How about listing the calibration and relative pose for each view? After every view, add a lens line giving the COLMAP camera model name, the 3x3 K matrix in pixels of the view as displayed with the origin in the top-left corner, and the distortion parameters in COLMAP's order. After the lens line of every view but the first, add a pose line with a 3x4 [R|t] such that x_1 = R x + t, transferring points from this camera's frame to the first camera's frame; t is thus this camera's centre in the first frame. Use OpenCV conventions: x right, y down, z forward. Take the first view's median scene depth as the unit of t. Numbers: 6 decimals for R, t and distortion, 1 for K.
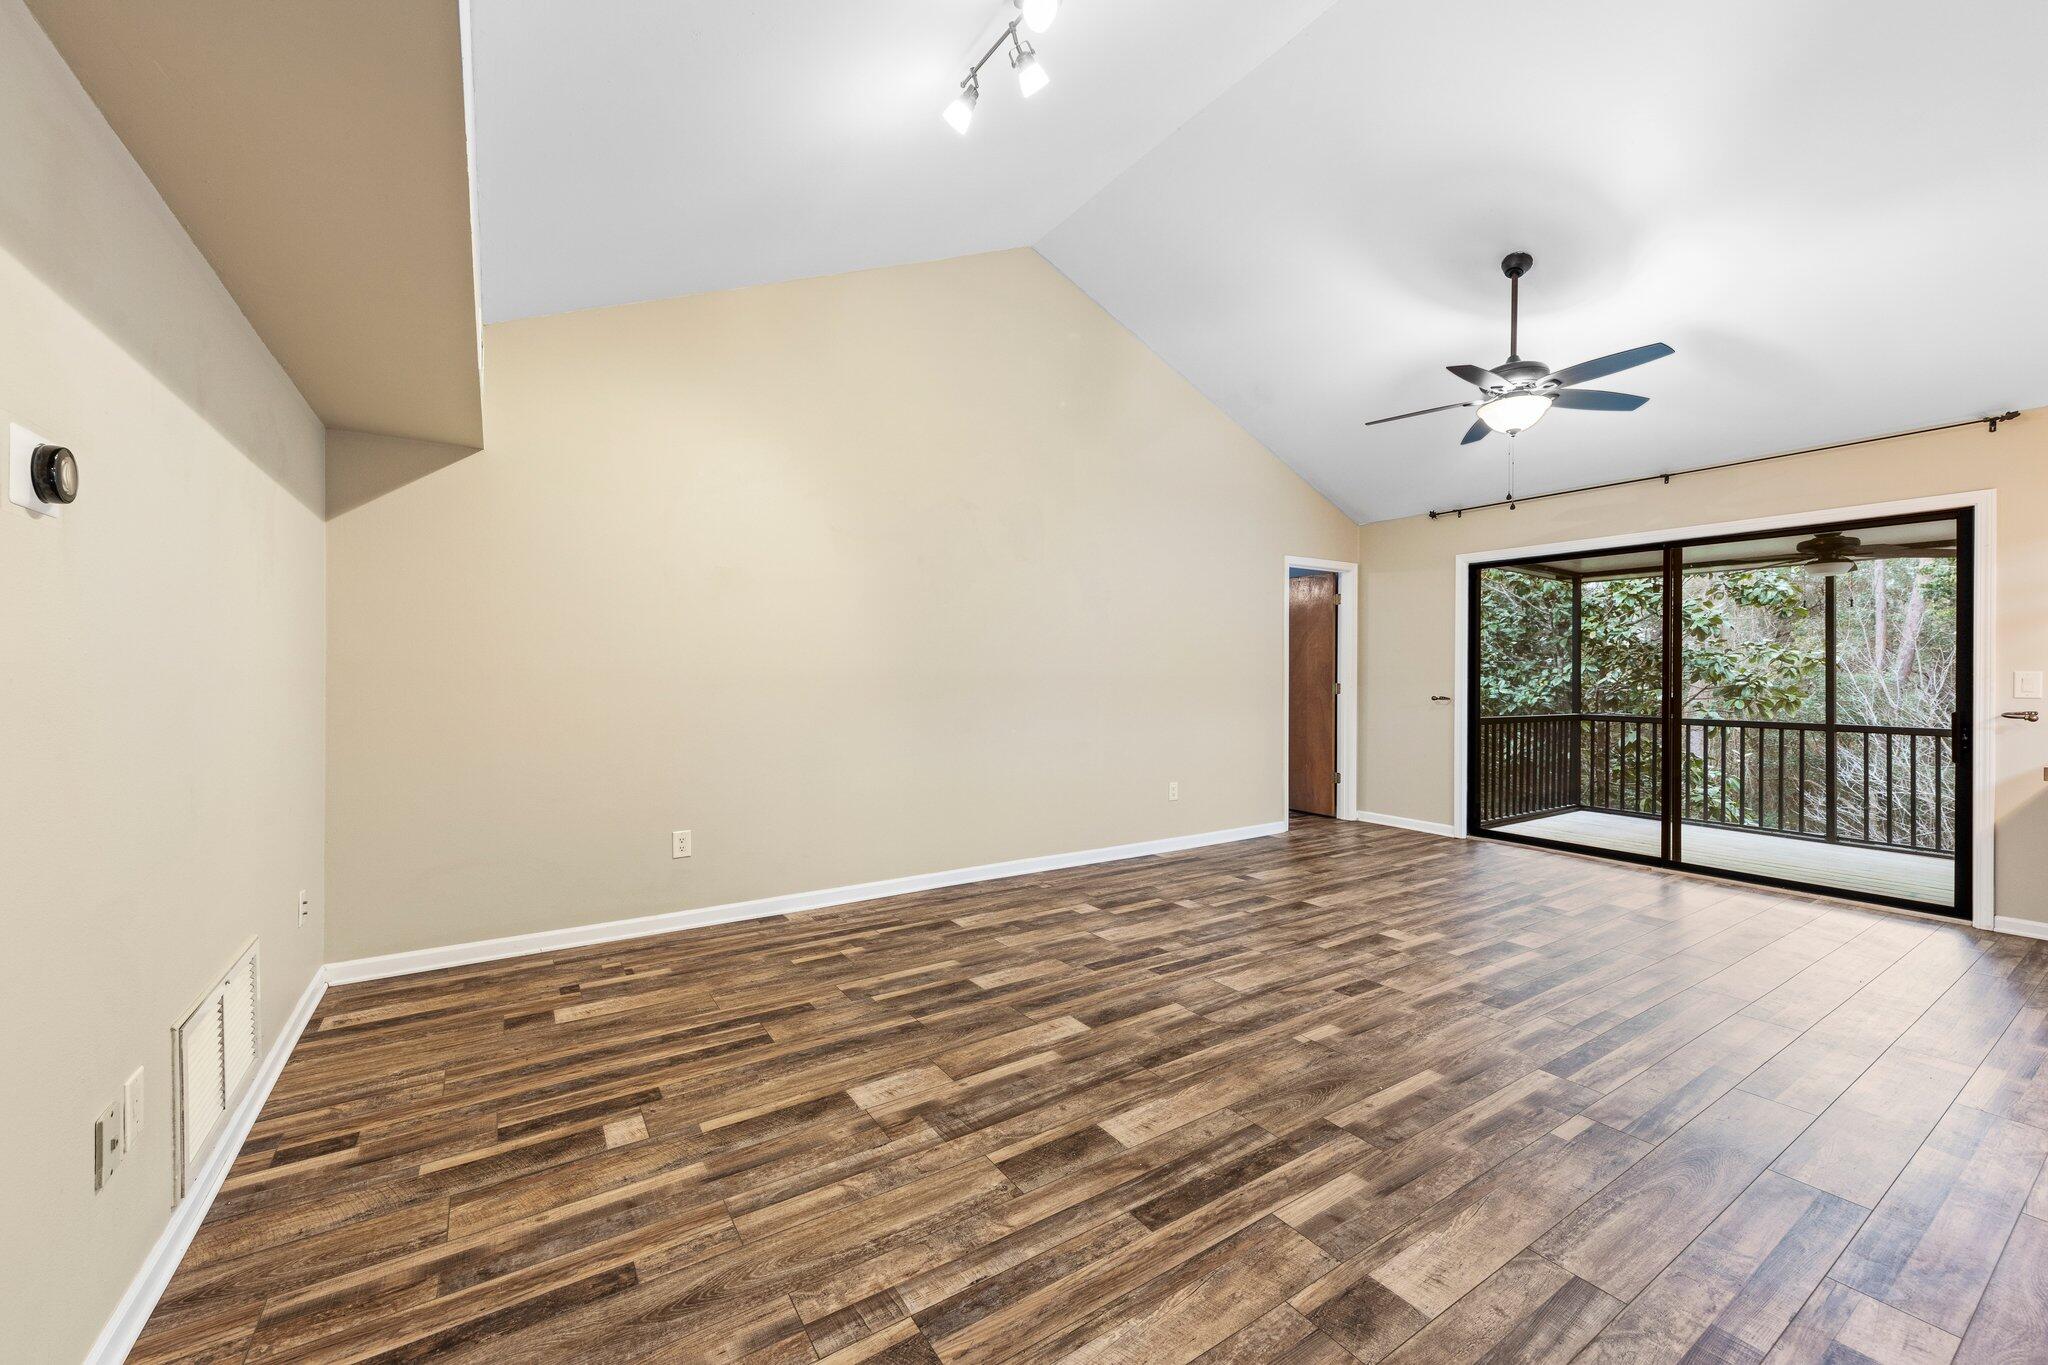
lens RADIAL K [[813.6, 0, 1030.6], [0, 813.6, 678.4], [0, 0, 1]] dist [-0.000424, -0.000122]
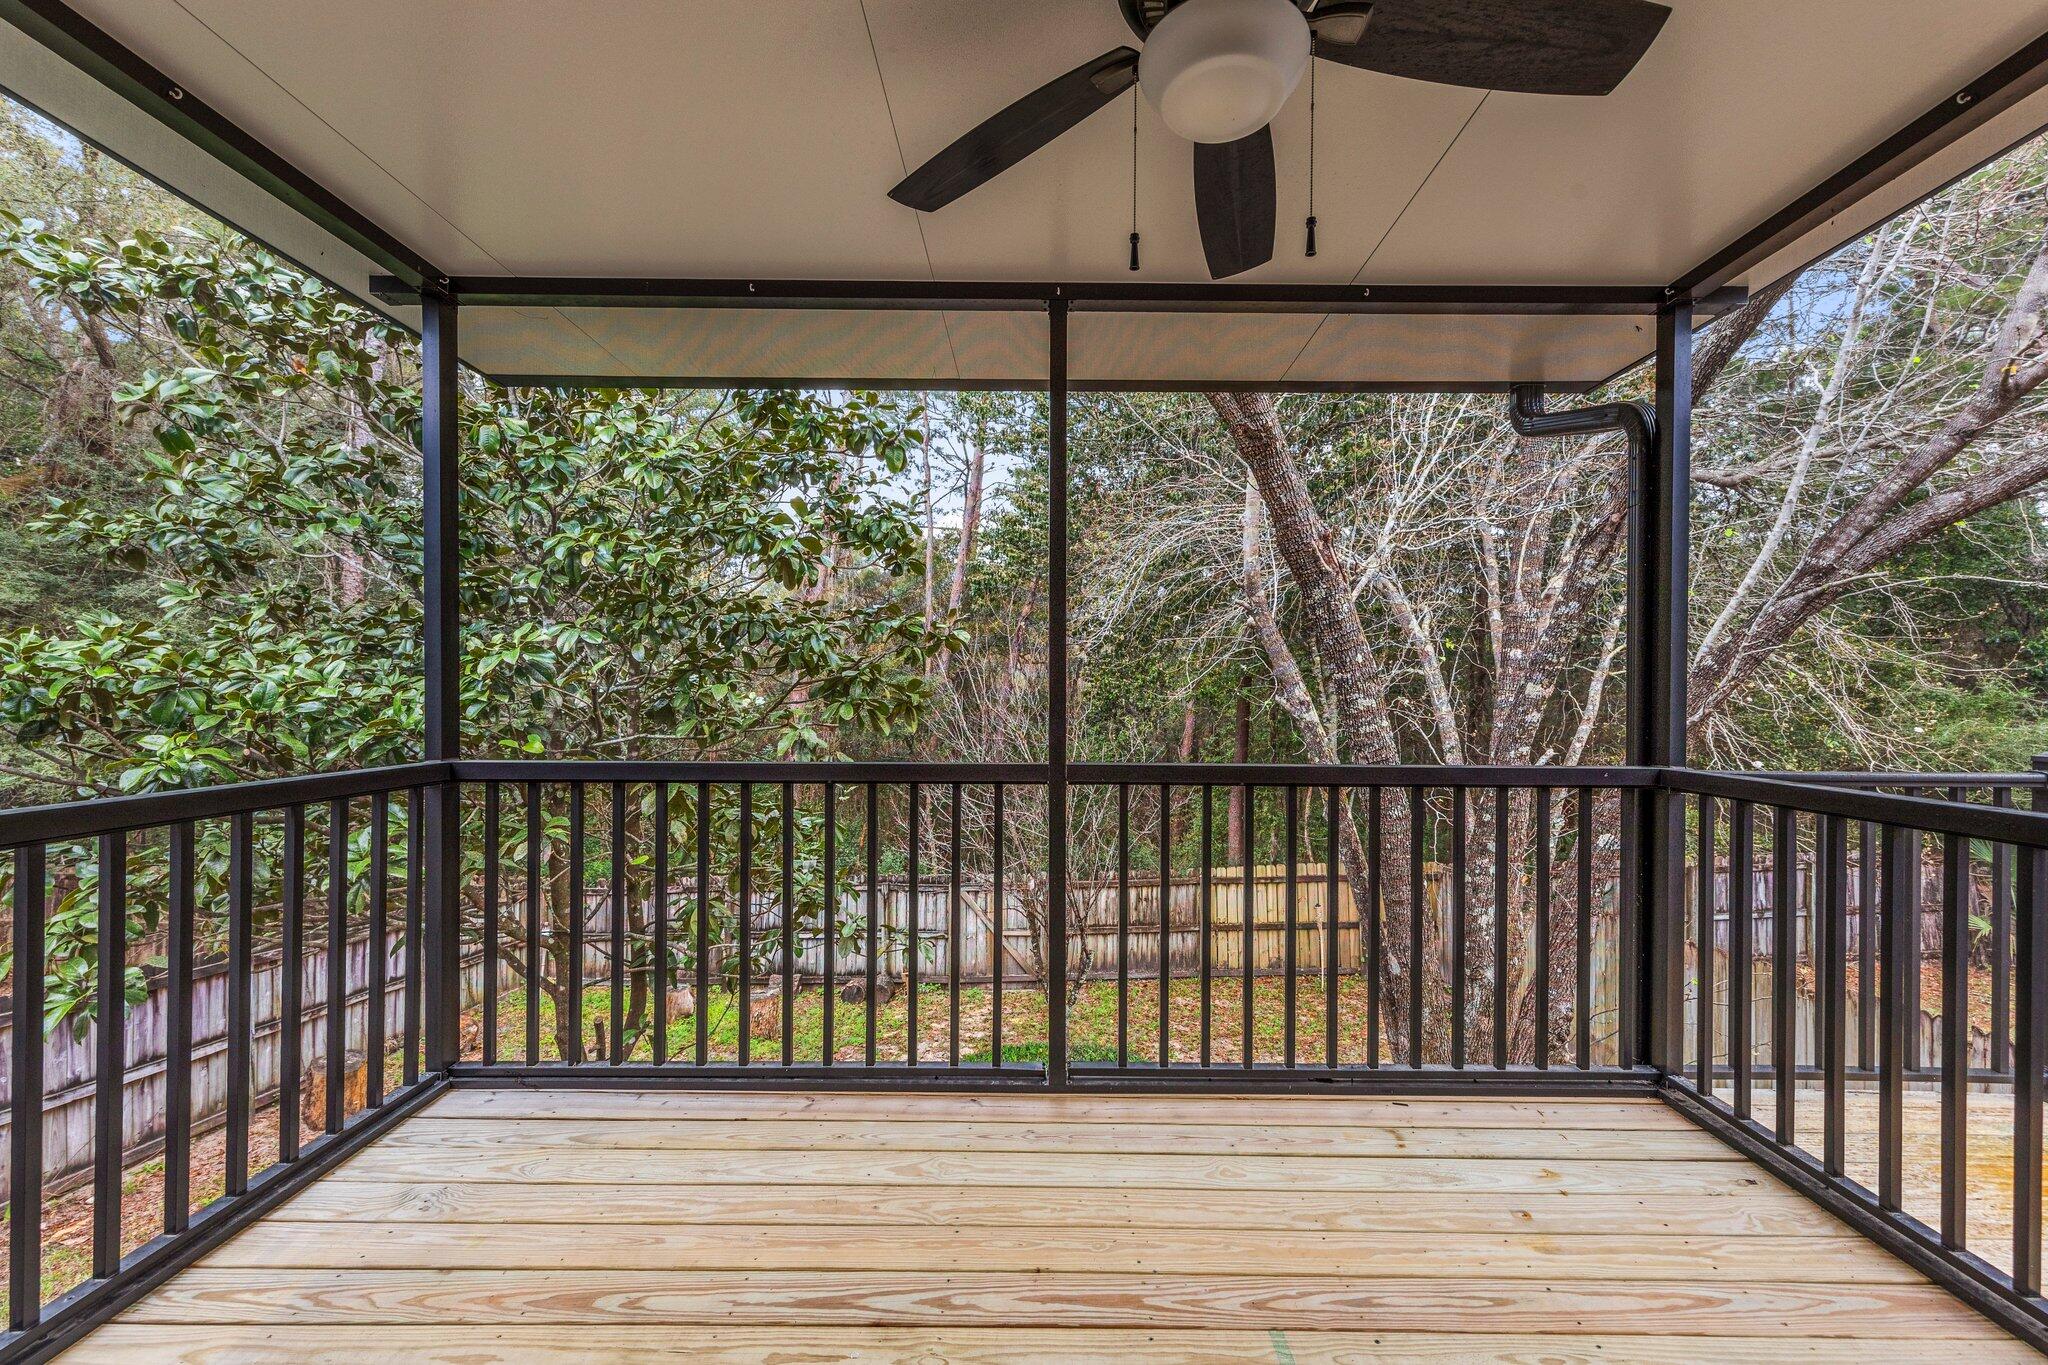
lens RADIAL K [[813.6, 0, 1037.0], [0, 813.6, 684.5], [0, 0, 1]] dist [-0.000424, -0.000122]
pose [[0.562714, 0.003824, 0.826643, 0.491968], [-0.000734, 0.999991, -0.004126, 0.015644], [-0.826651, 0.001715, 0.562712, 0.587196]]
